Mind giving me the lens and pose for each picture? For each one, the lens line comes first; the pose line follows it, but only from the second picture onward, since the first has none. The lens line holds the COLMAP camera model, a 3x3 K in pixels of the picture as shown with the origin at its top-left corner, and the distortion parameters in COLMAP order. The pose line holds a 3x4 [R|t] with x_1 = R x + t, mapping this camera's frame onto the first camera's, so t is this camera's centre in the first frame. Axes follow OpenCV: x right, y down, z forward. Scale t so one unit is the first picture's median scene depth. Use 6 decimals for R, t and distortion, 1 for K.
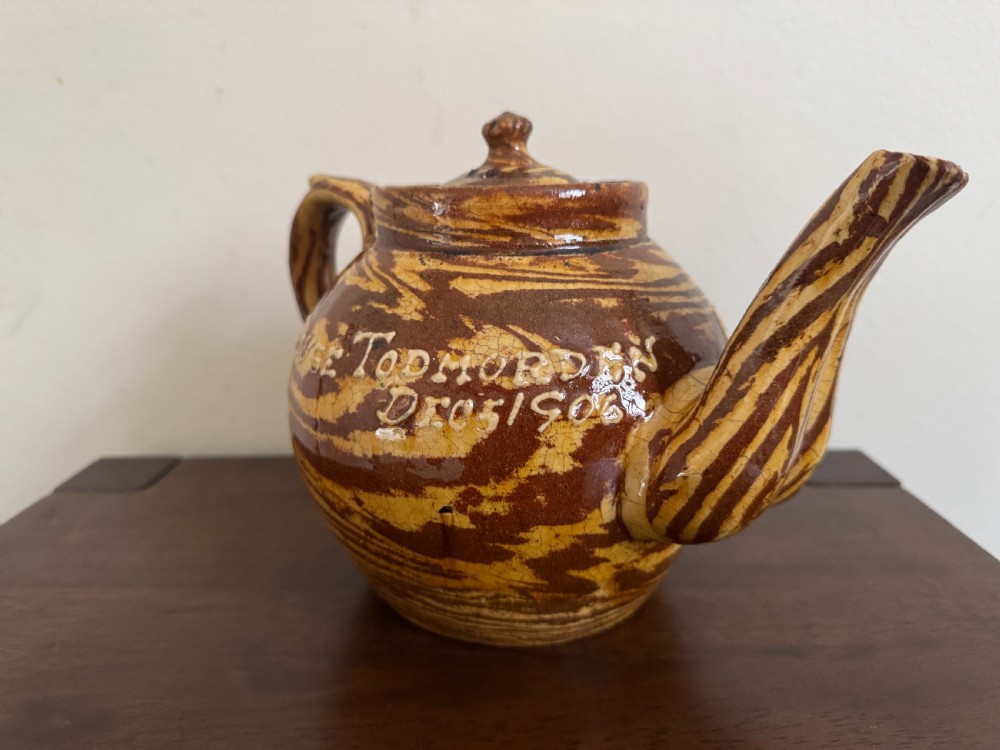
lens RADIAL K [[743.7, 0, 497.5], [0, 743.7, 374.1], [0, 0, 1]] dist [0.138531, -0.387131]
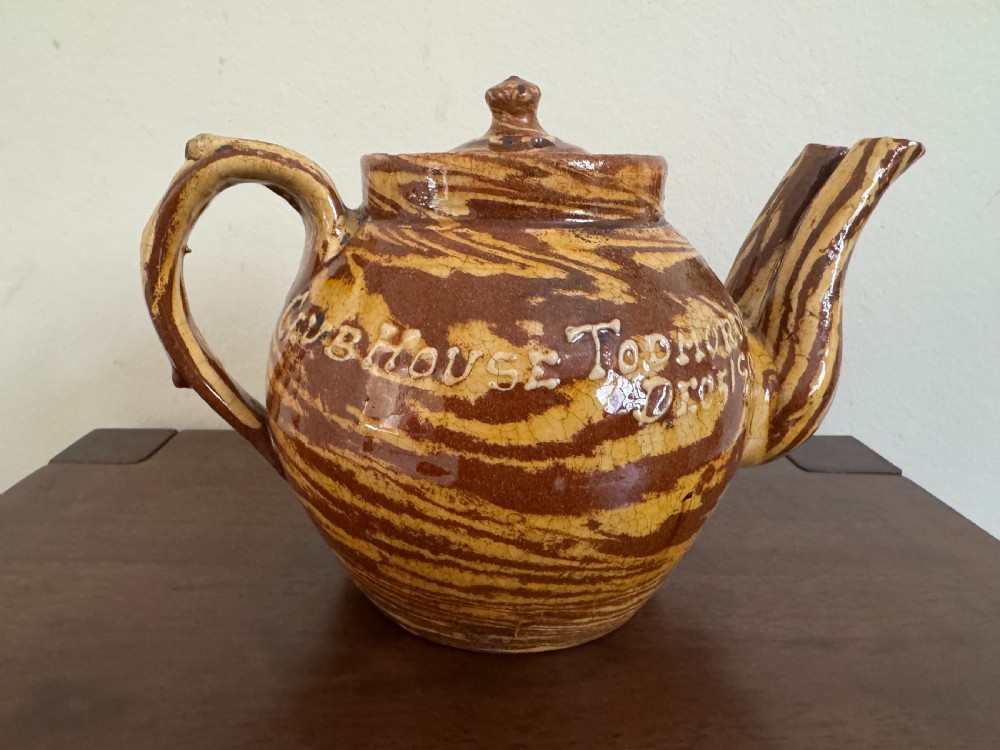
lens RADIAL K [[713.5, 0, 450.6], [0, 713.5, 374.1], [0, 0, 1]] dist [-0.003605, -0.000519]
pose [[0.667882, -0.184635, 0.721002, -0.880002], [0.169113, 0.981049, 0.094574, -0.105729], [-0.724800, 0.058767, 0.686449, 0.577119]]
